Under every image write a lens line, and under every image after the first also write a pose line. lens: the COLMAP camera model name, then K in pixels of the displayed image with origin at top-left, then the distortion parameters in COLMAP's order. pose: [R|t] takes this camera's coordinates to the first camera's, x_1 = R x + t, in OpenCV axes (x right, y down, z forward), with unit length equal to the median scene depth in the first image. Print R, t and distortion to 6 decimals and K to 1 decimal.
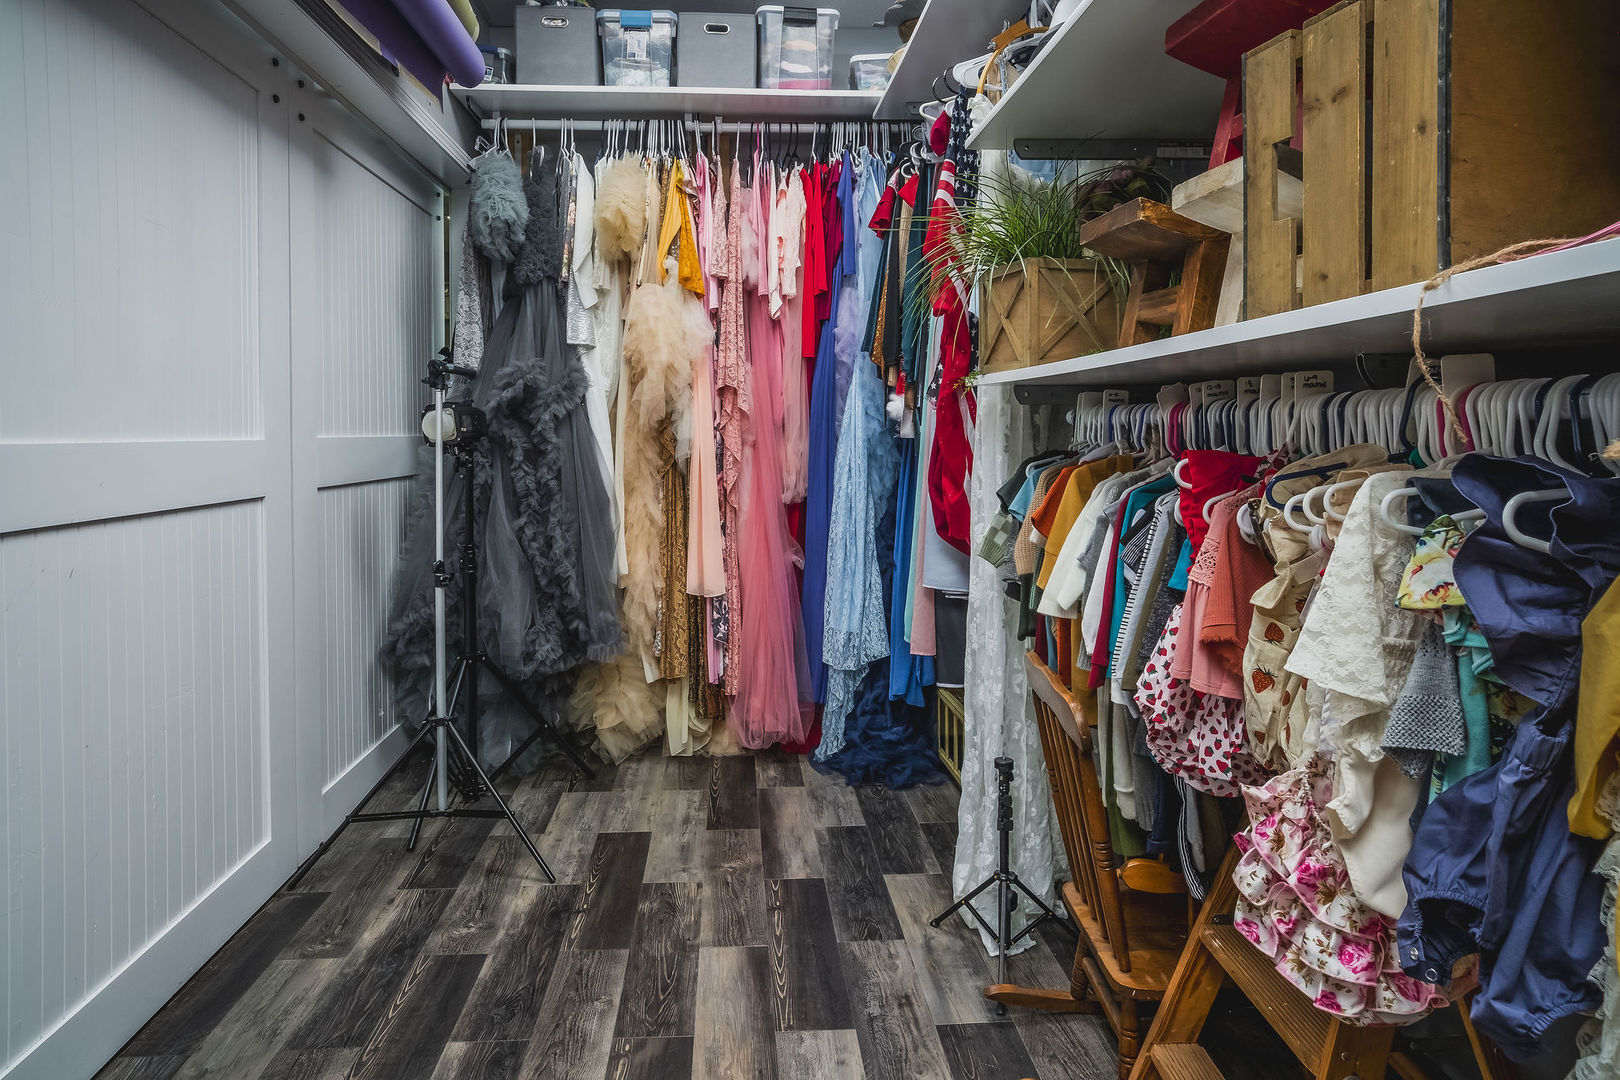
lens RADIAL K [[981.1, 0, 812.7], [0, 981.1, 452.4], [0, 0, 1]] dist [-0.026939, 0.001639]
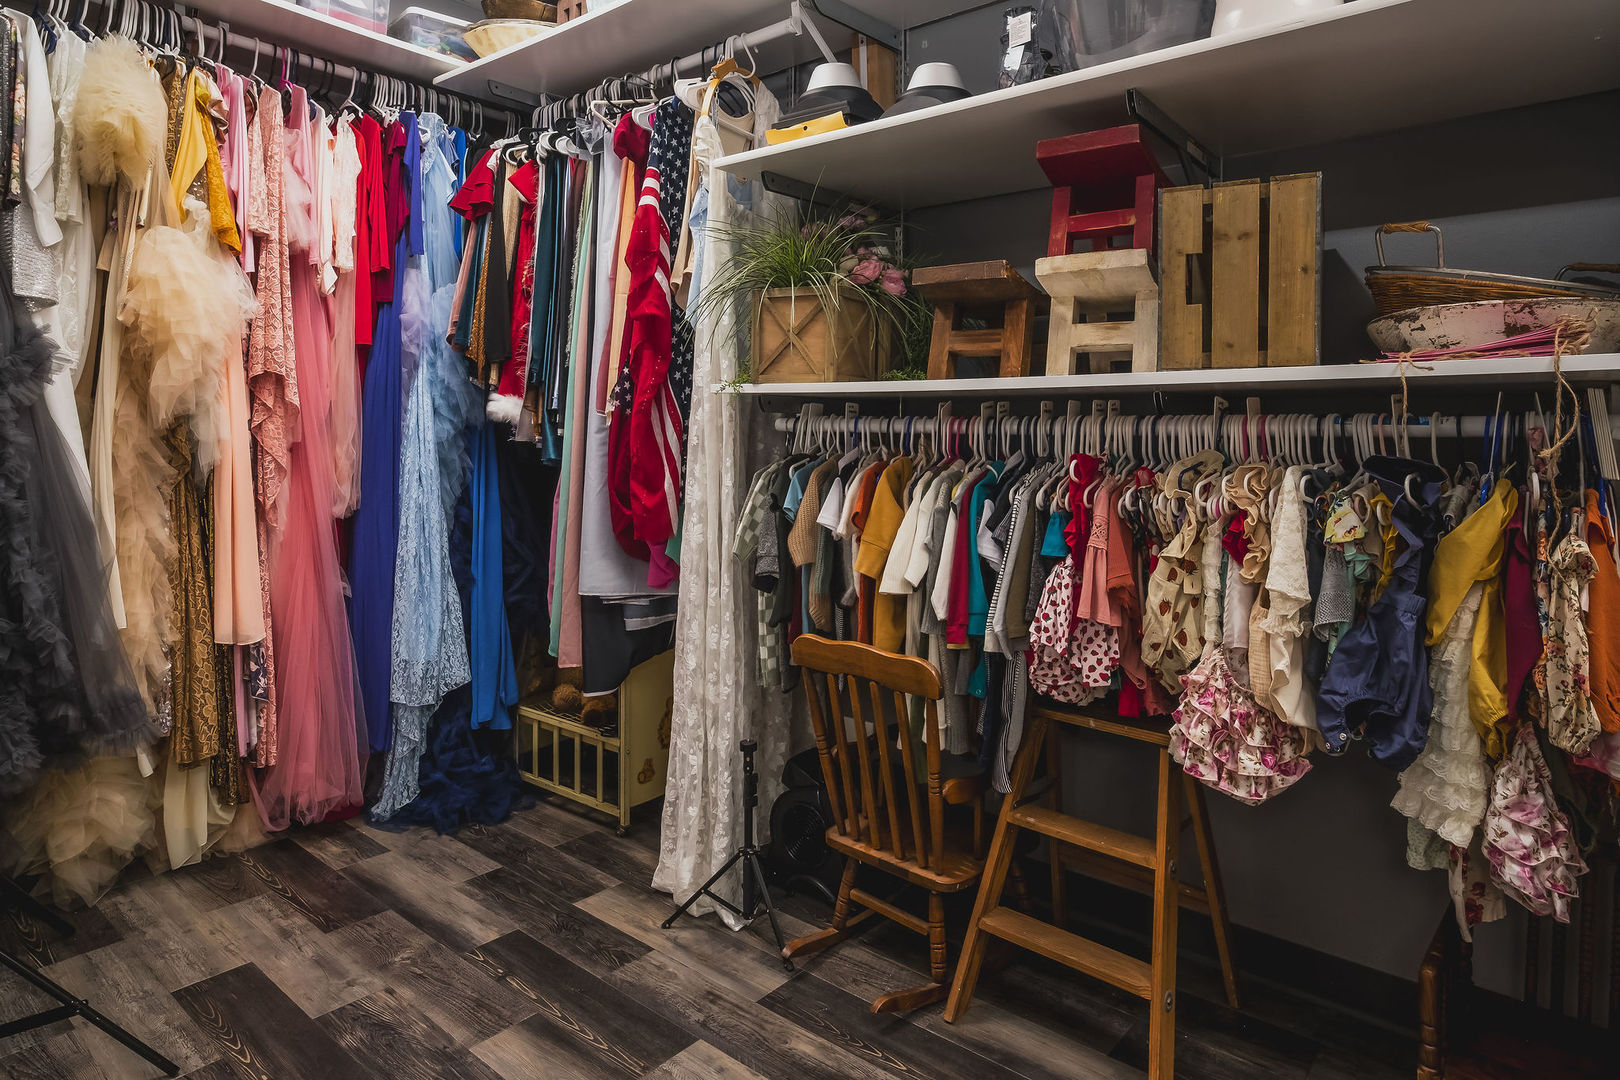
lens RADIAL K [[946.1, 0, 908.3], [0, 946.1, 440.0], [0, 0, 1]] dist [-0.026175, 0.013574]
pose [[0.660122, 0.011822, 0.751065, -0.323498], [0.001870, 0.999847, -0.017382, 0.000395], [-0.751156, 0.012878, 0.659999, 0.121575]]
